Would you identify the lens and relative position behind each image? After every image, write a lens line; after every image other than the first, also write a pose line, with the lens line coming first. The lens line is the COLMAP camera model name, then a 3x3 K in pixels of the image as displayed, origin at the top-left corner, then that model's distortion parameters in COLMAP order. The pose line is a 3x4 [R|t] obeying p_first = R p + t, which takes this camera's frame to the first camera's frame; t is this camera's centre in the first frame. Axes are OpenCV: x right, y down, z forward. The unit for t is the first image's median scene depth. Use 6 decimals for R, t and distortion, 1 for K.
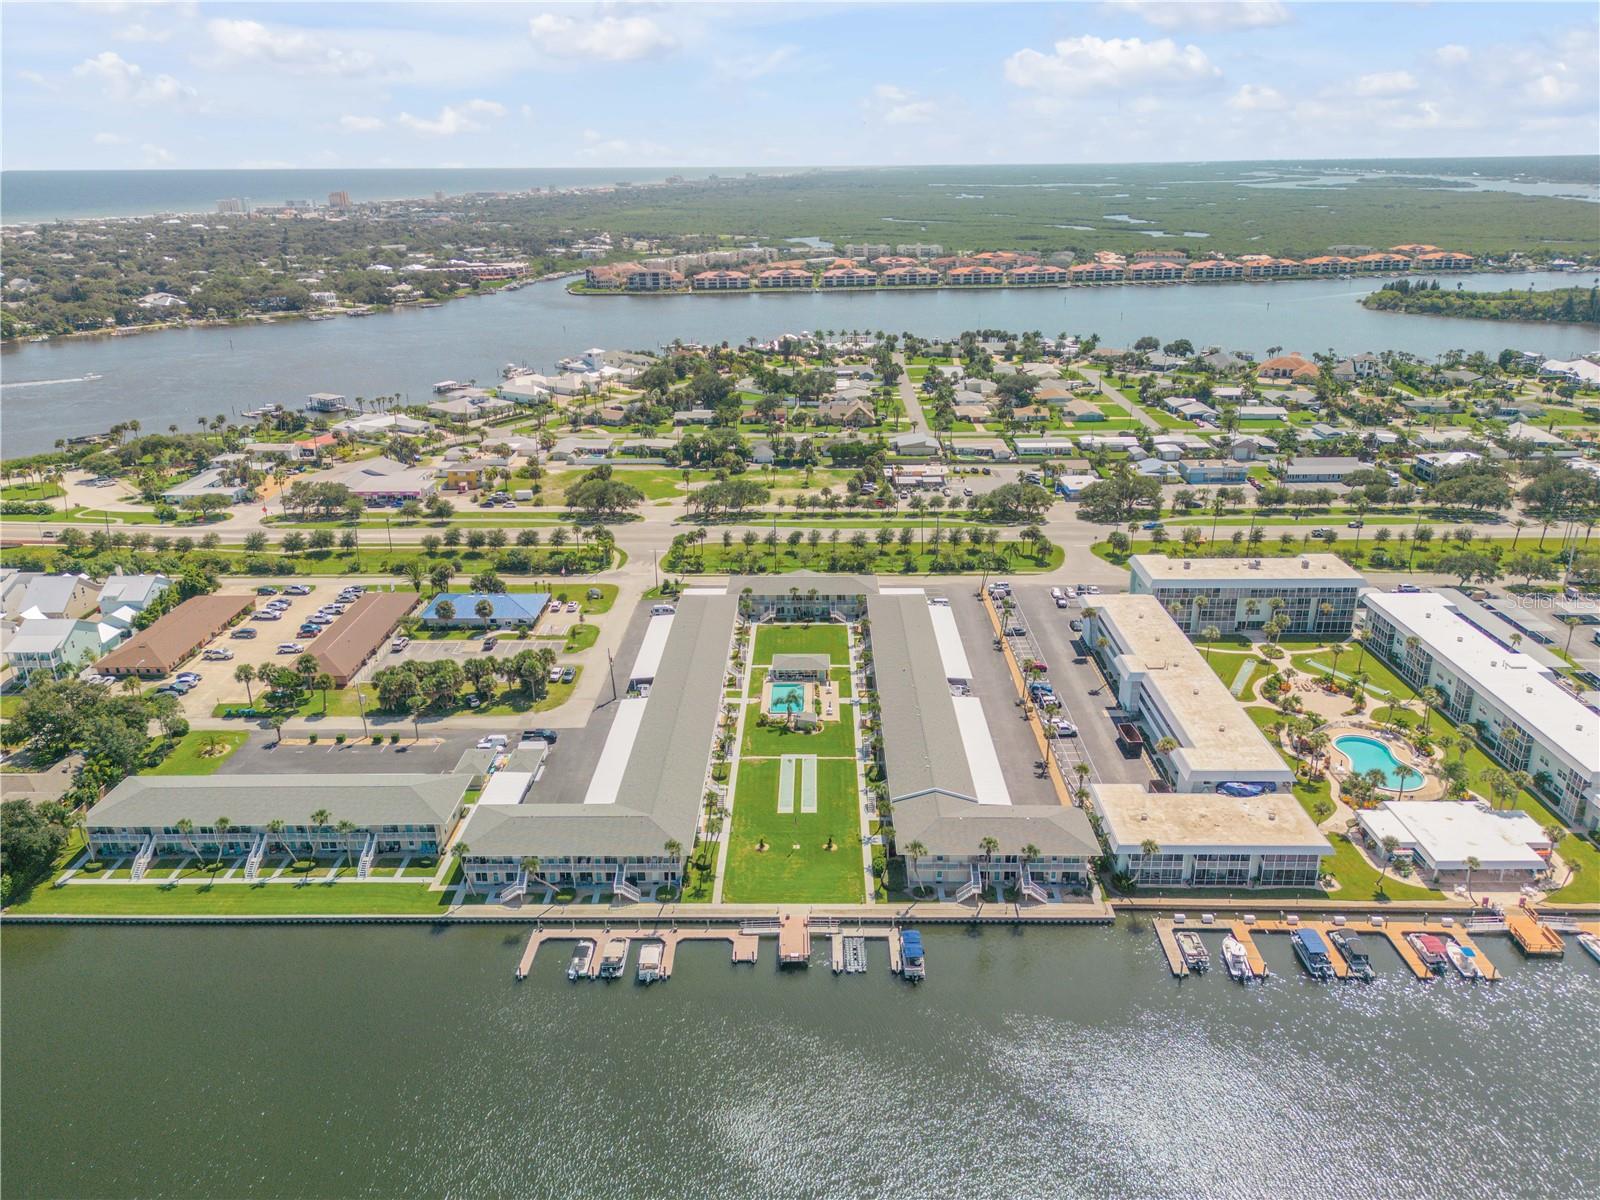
lens RADIAL K [[1152.5, 0, 807.3], [0, 1152.5, 599.8], [0, 0, 1]] dist [0.070133, -0.073359]
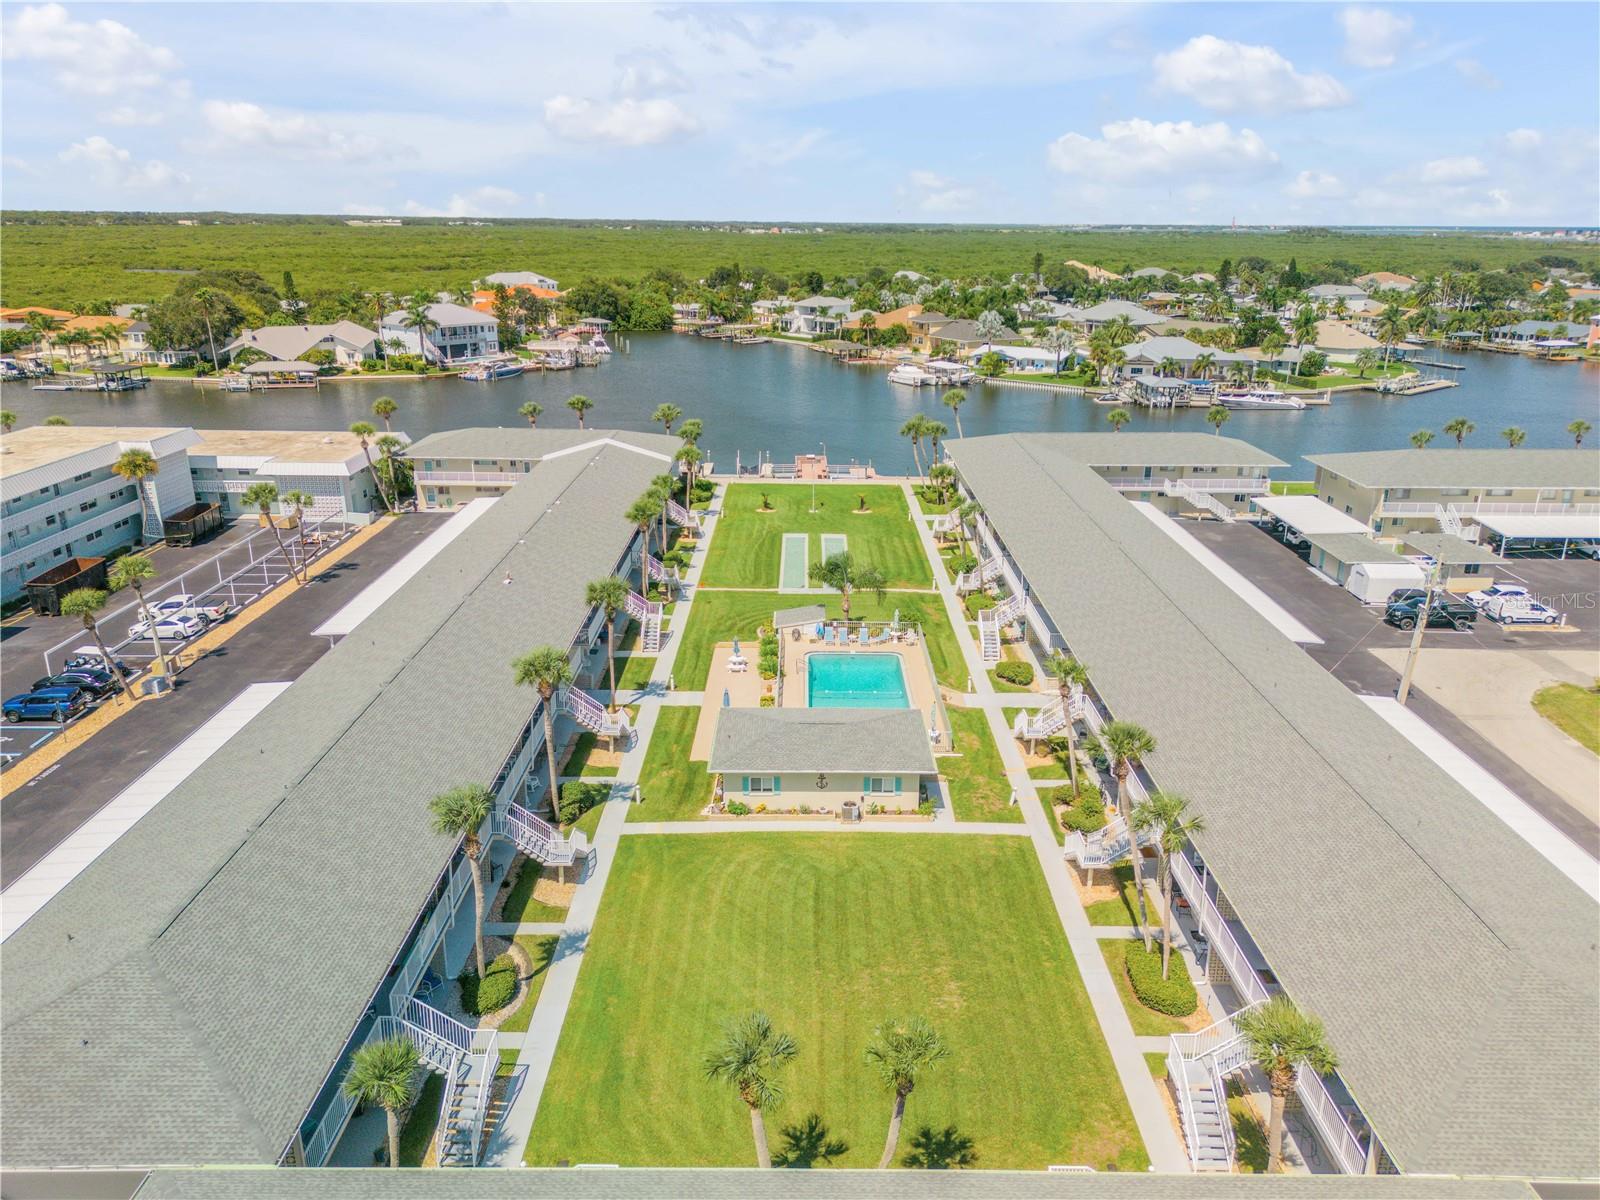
lens RADIAL K [[1139.2, 0, 808.5], [0, 1139.2, 606.0], [0, 0, 1]] dist [0.076871, -0.085832]
pose [[-0.999939, 0.006628, -0.008867, -0.000175], [-0.000448, 0.776069, 0.630648, -0.143133], [0.011062, 0.630613, -0.776019, 1.256601]]
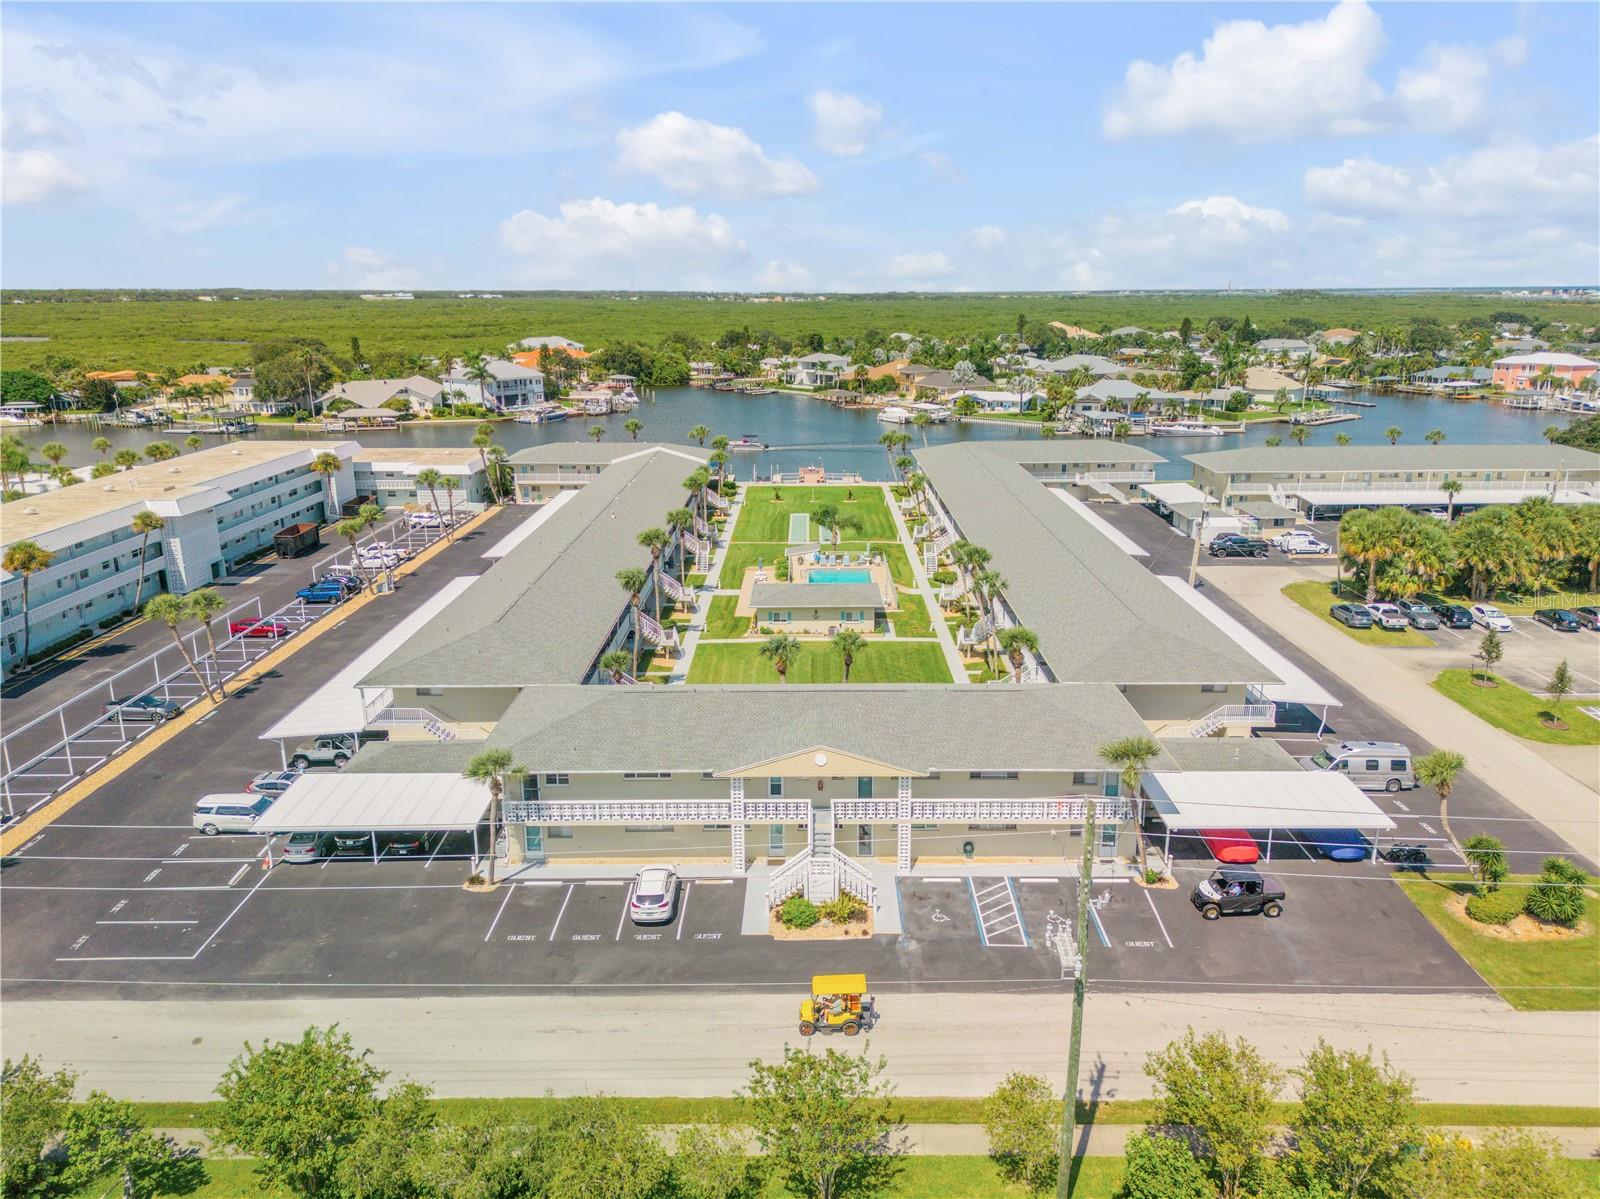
lens RADIAL K [[1150.7, 0, 809.4], [0, 1150.7, 599.9], [0, 0, 1]] dist [0.090098, -0.118448]
pose [[-0.999840, 0.017249, -0.004803, -0.000741], [0.011241, 0.813494, 0.581465, -0.208789], [0.013937, 0.581318, -0.813557, 1.437349]]
